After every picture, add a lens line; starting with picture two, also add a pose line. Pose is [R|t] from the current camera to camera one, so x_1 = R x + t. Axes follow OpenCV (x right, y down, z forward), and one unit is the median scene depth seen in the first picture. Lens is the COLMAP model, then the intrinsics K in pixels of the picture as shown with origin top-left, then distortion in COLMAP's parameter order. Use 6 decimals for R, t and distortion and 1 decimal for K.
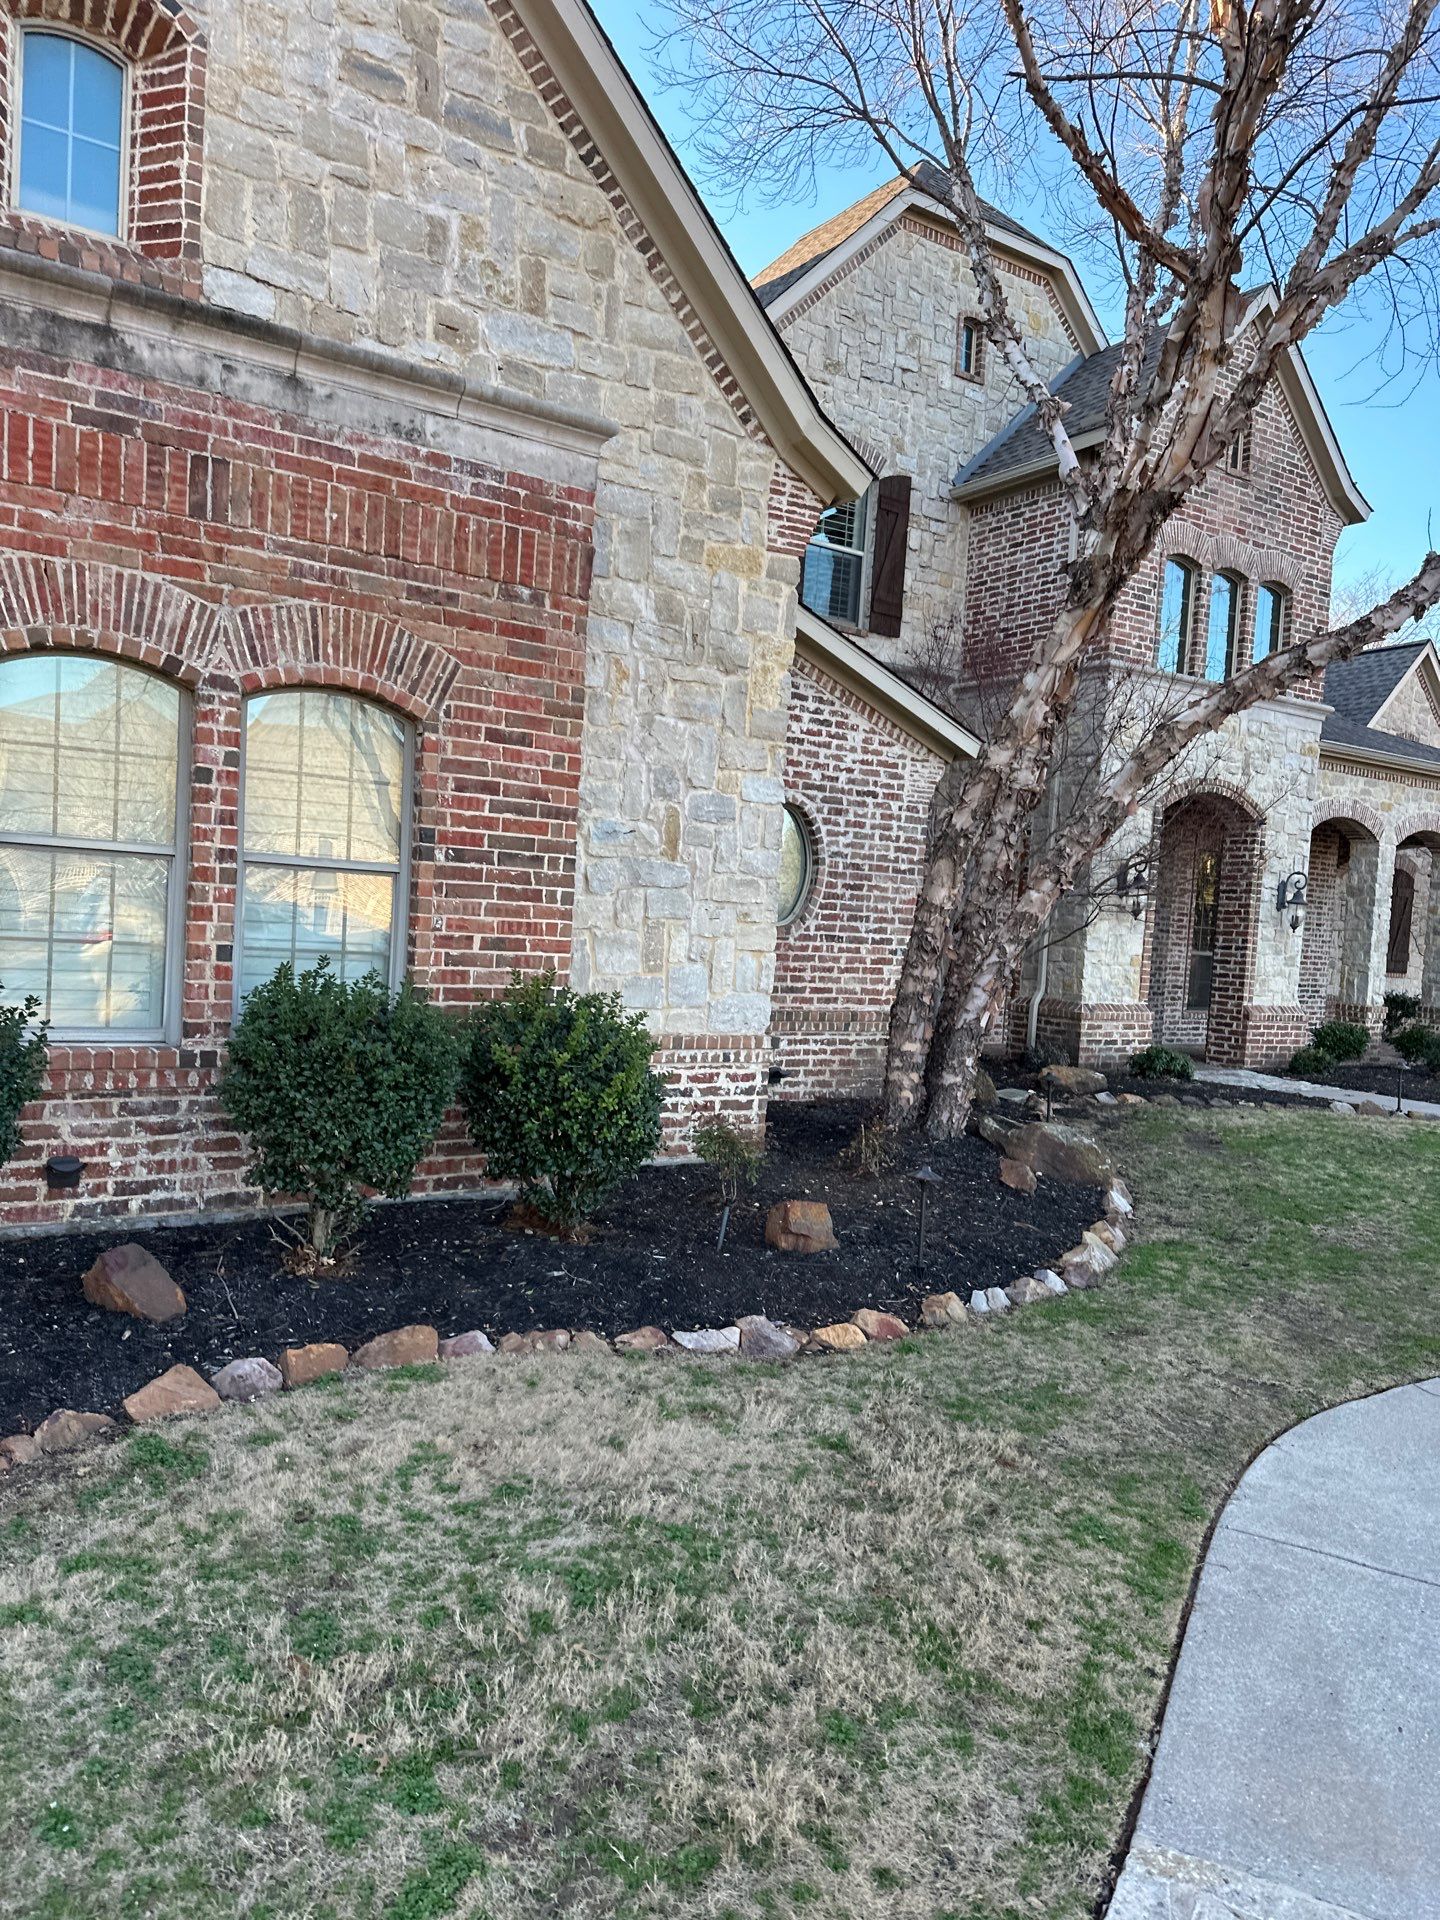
lens RADIAL K [[1309.0, 0, 714.3], [0, 1309.0, 1019.6], [0, 0, 1]] dist [0.126544, -0.183551]
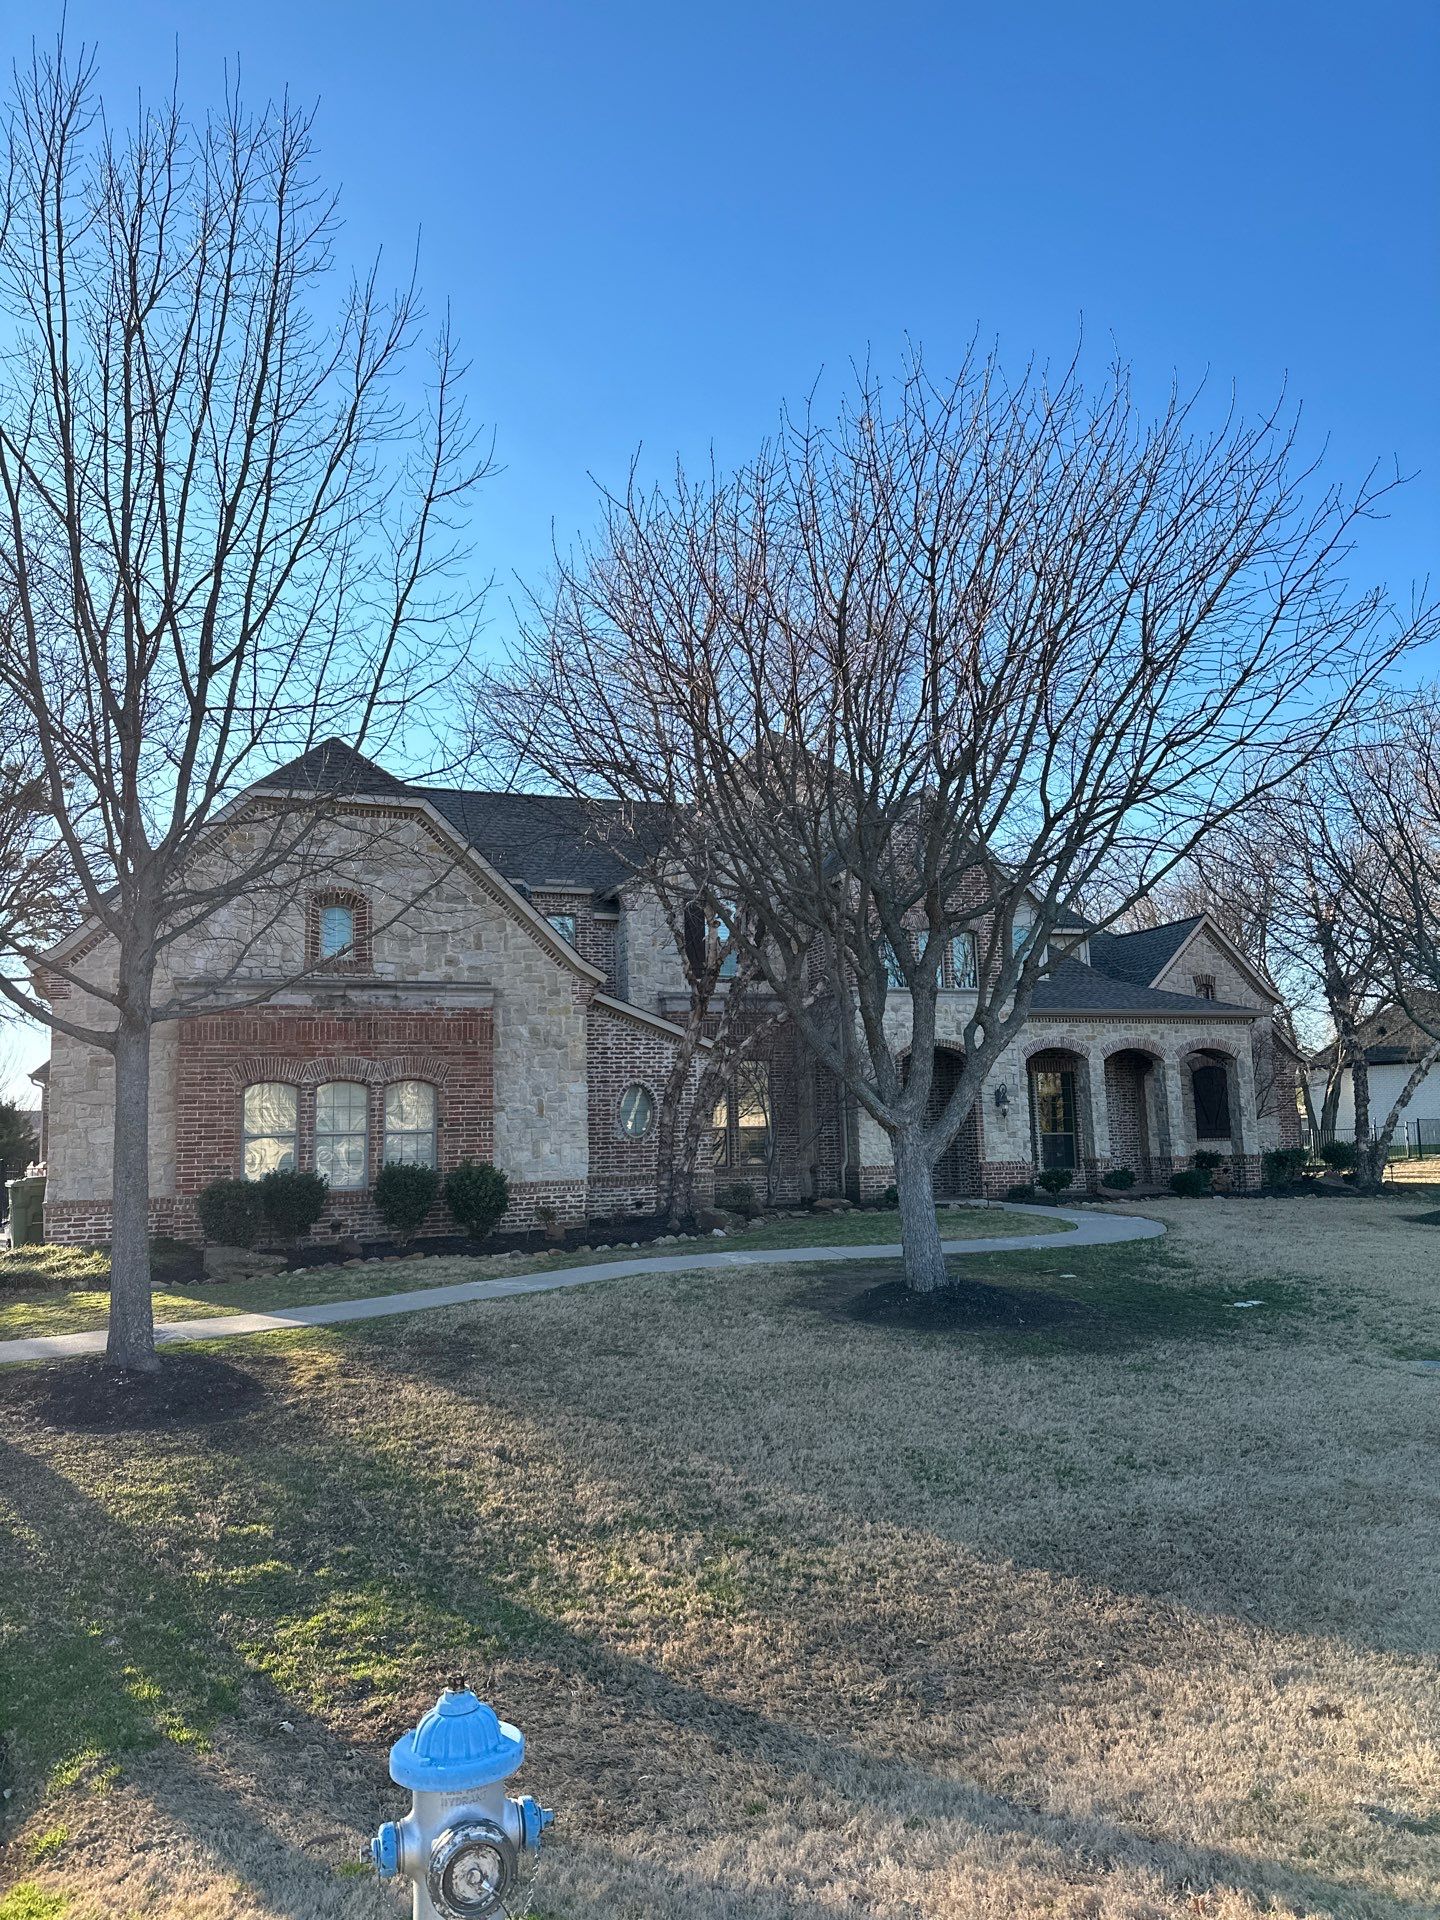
lens RADIAL K [[1301.0, 0, 719.8], [0, 1301.0, 1005.9], [0, 0, 1]] dist [0.125989, -0.178285]
pose [[0.972242, -0.108789, -0.207149, 1.122725], [0.068208, 0.978660, -0.193833, 0.251011], [0.223816, 0.174324, 0.958915, -1.935439]]
